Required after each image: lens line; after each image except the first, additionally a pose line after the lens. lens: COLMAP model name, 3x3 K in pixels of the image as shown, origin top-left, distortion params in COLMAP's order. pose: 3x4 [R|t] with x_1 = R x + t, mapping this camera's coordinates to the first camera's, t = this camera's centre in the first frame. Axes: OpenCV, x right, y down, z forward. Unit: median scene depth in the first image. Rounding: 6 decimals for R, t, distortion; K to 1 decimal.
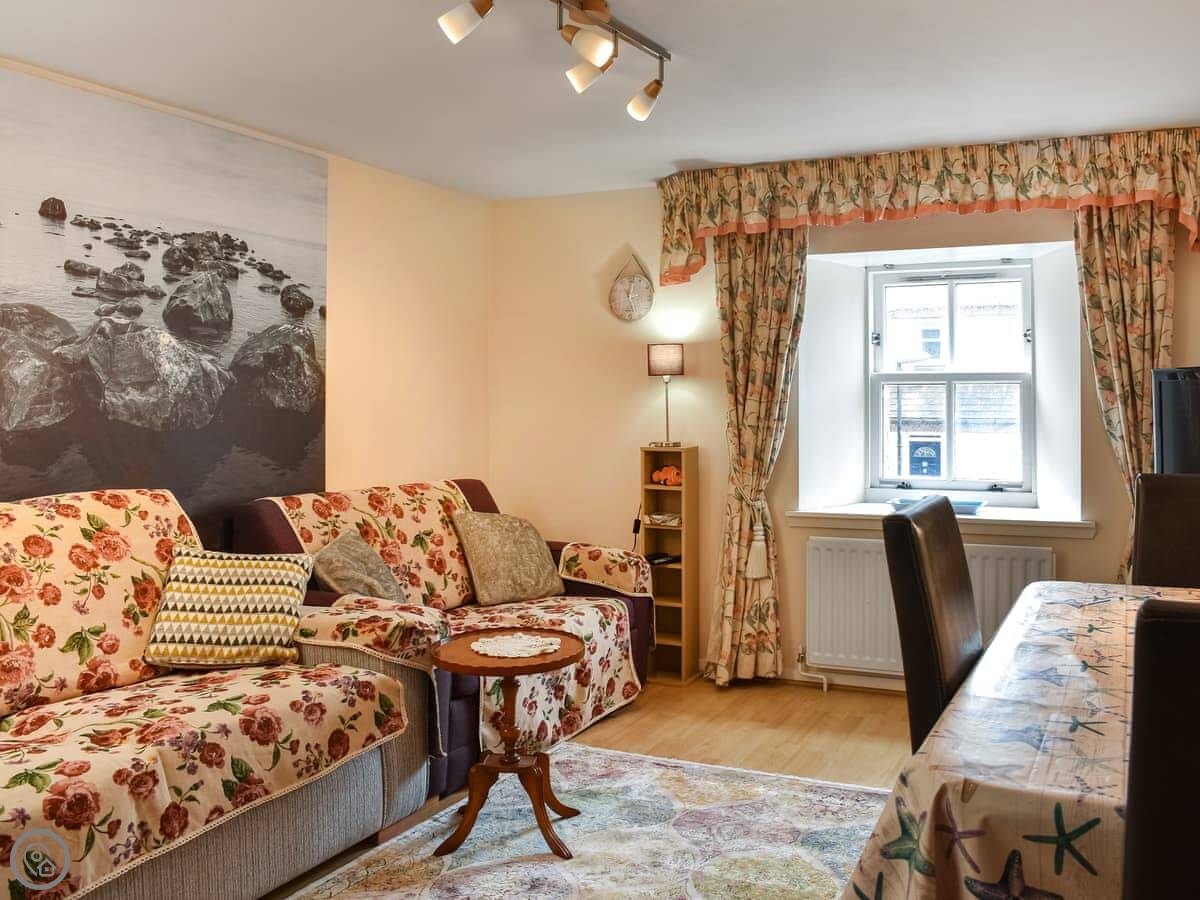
lens RADIAL K [[1124.1, 0, 633.4], [0, 1124.1, 451.3], [0, 0, 1]] dist [-0.062294, -0.004795]
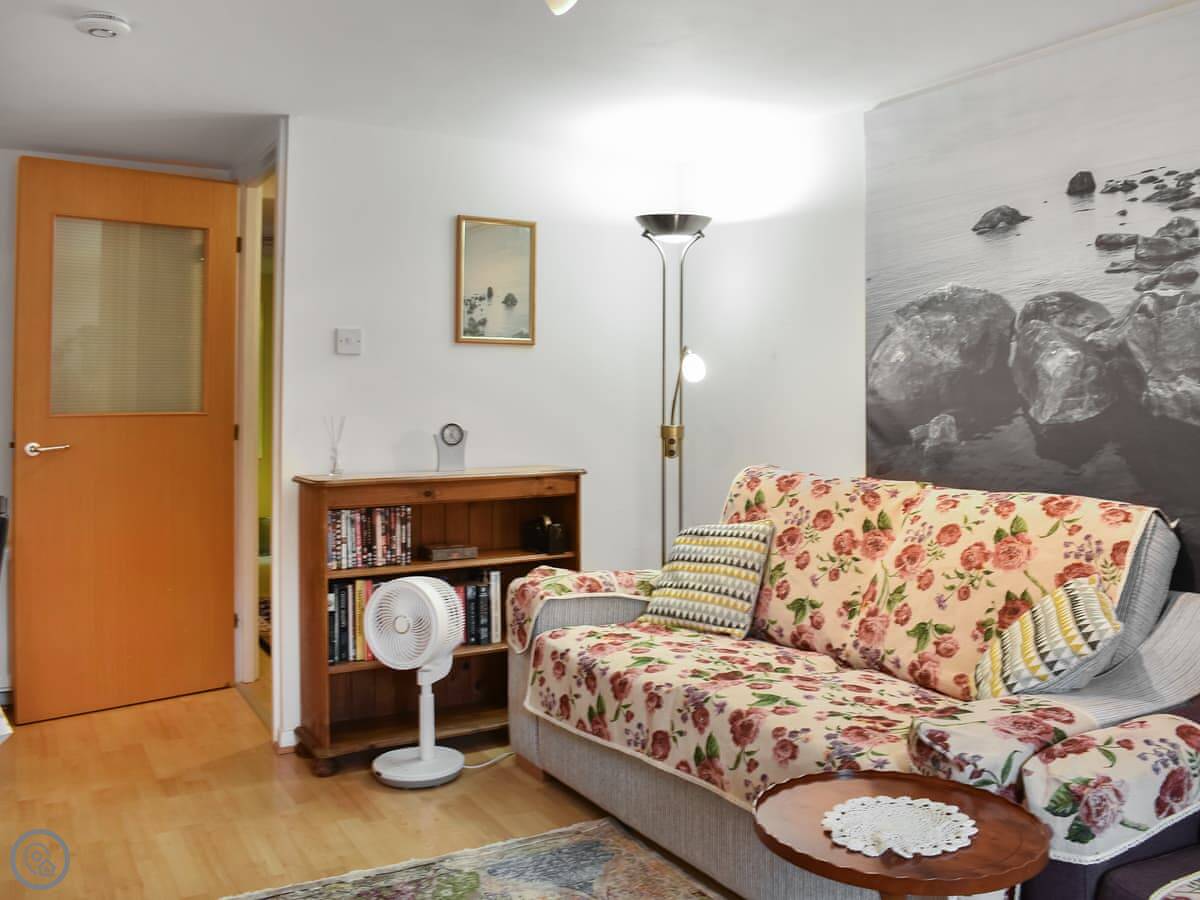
lens RADIAL K [[1083.7, 0, 599.6], [0, 1083.7, 387.5], [0, 0, 1]] dist [-0.068269, -0.006249]
pose [[-0.575973, -0.006590, -0.817442, 0.418375], [-0.033161, 0.999333, 0.015309, -0.049839], [0.816796, 0.035925, -0.575808, 1.162212]]
